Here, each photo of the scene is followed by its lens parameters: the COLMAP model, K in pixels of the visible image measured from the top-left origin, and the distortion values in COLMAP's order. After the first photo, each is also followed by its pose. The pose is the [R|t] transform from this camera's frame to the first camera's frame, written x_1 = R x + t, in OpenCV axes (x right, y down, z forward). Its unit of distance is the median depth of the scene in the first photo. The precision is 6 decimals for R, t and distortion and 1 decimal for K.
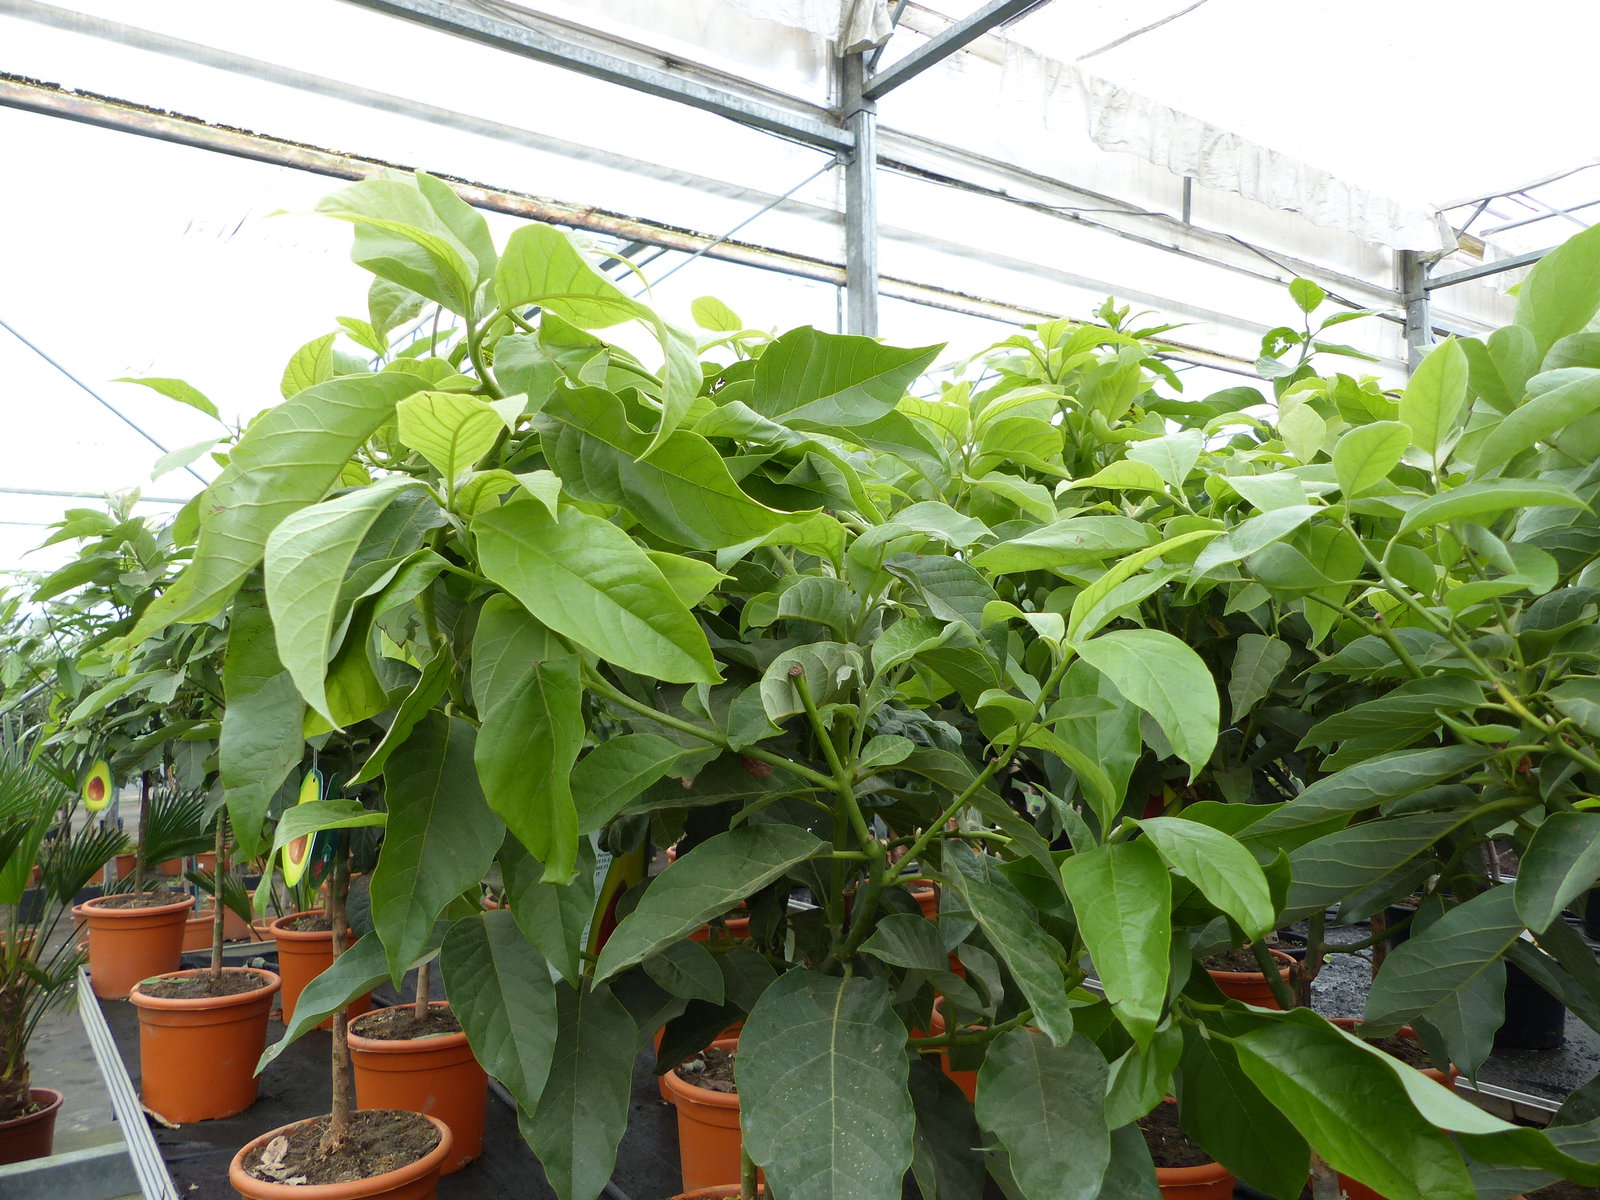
lens RADIAL K [[1191.9, 0, 813.4], [0, 1191.9, 597.8], [0, 0, 1]] dist [-0.044563, 0.050822]
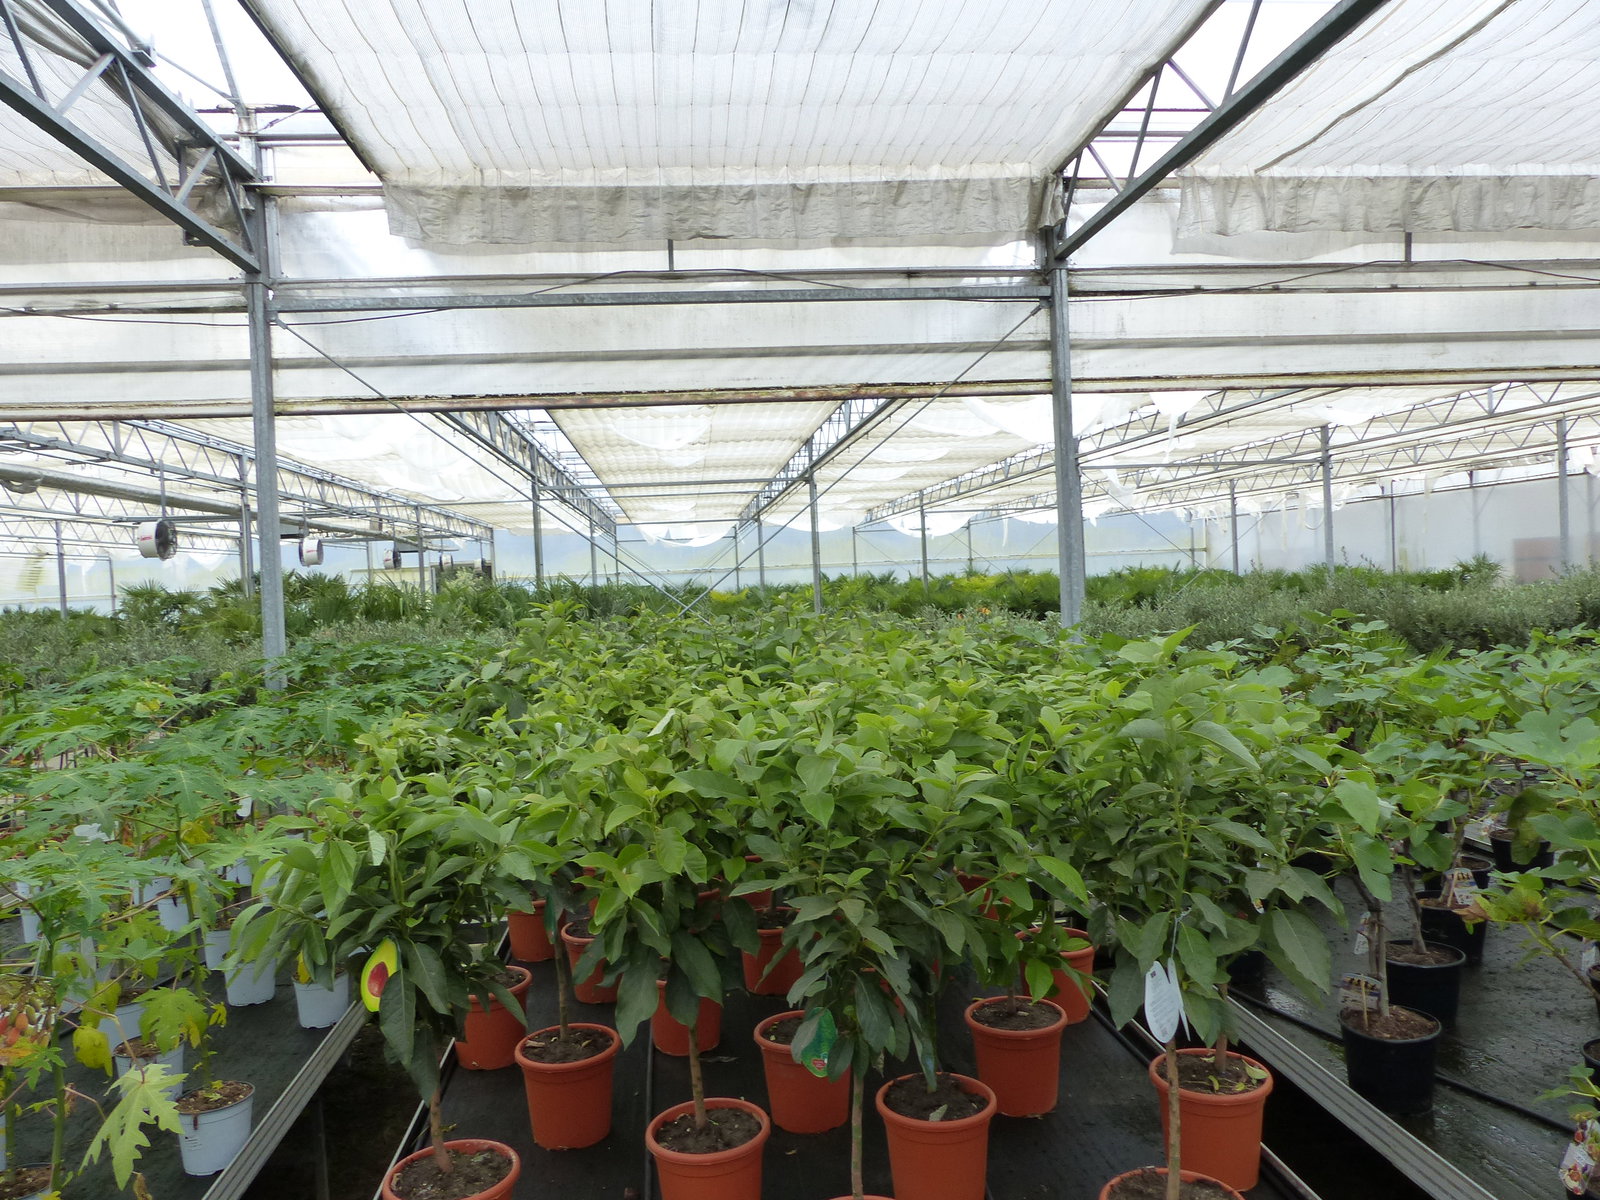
lens RADIAL K [[1191.9, 0, 813.4], [0, 1191.9, 597.8], [0, 0, 1]] dist [-0.044563, 0.050822]
pose [[0.874593, -0.021197, -0.484393, 0.441633], [0.061677, 0.995792, 0.067785, -0.127086], [0.480918, -0.089160, 0.872220, -0.387038]]
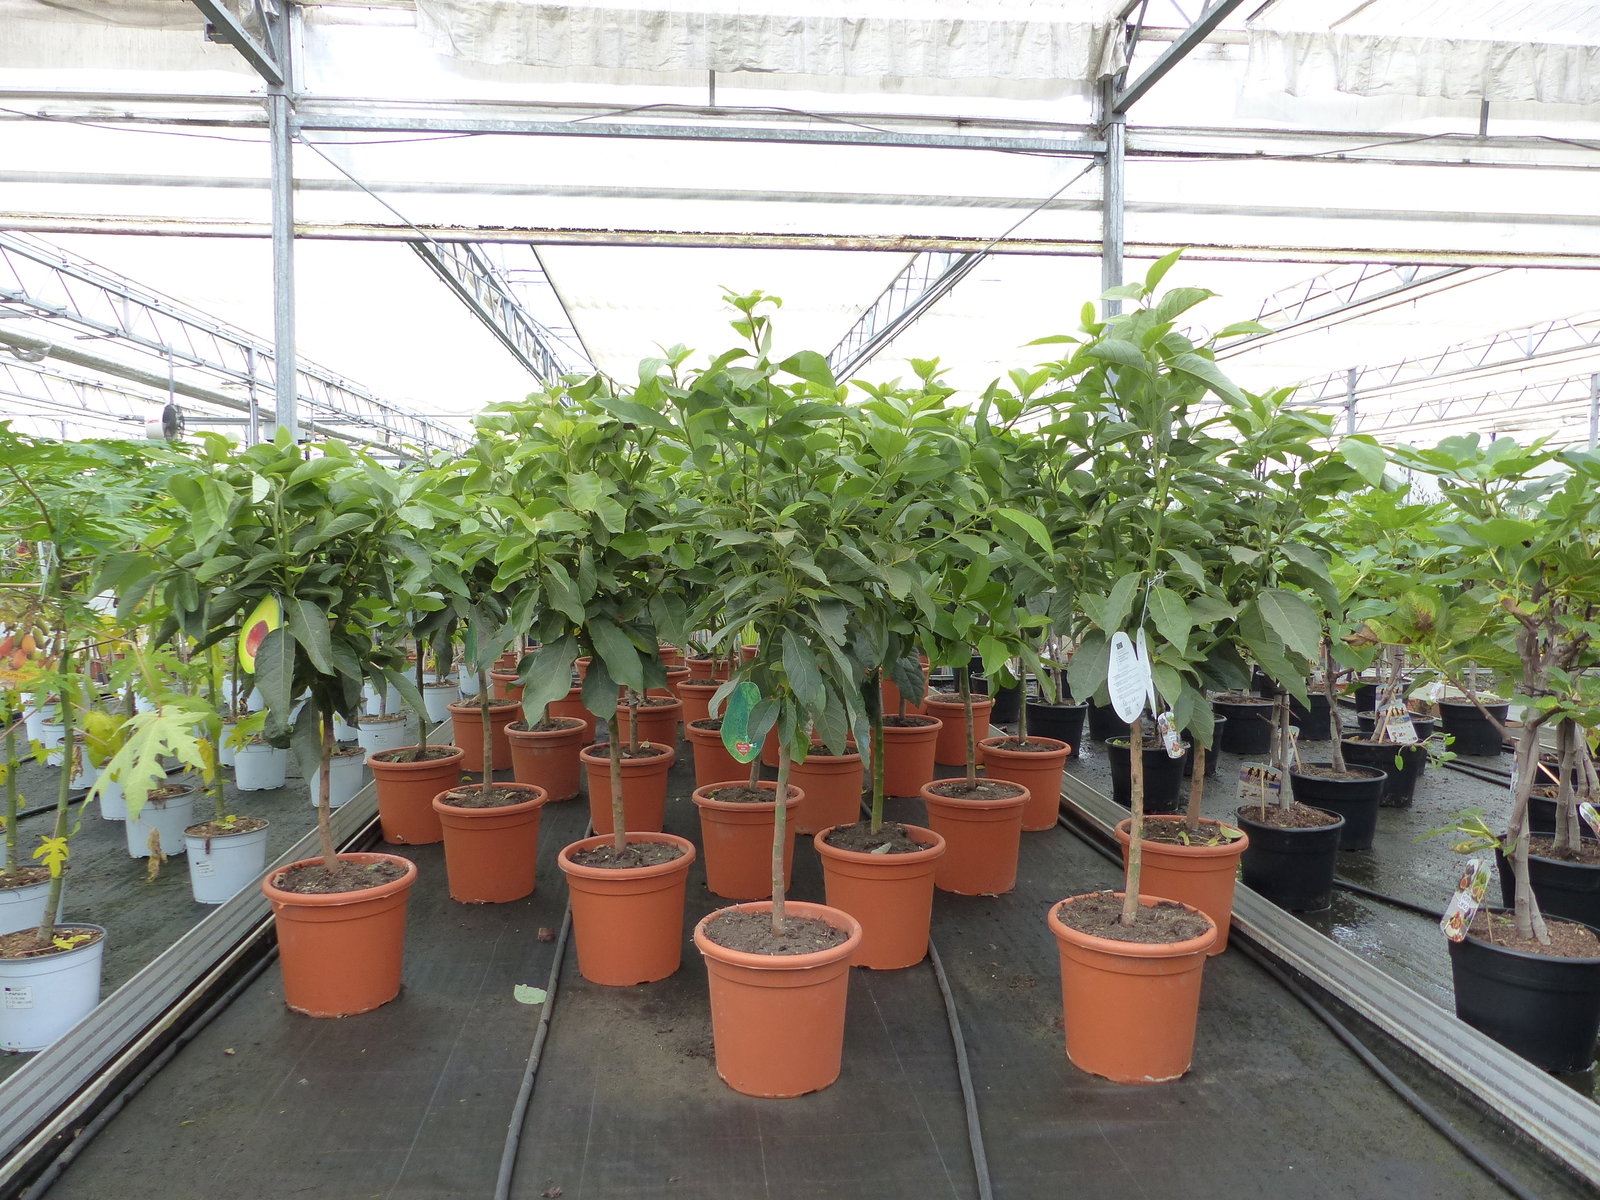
lens RADIAL K [[1190.2, 0, 800.0], [0, 1190.2, 600.0], [0, 0, 1]] dist [-0.037085, 0.038651]
pose [[0.869745, 0.033628, -0.492354, 0.390719], [0.020239, 0.994406, 0.103670, -0.016473], [0.493086, -0.100131, 0.864199, -0.373249]]
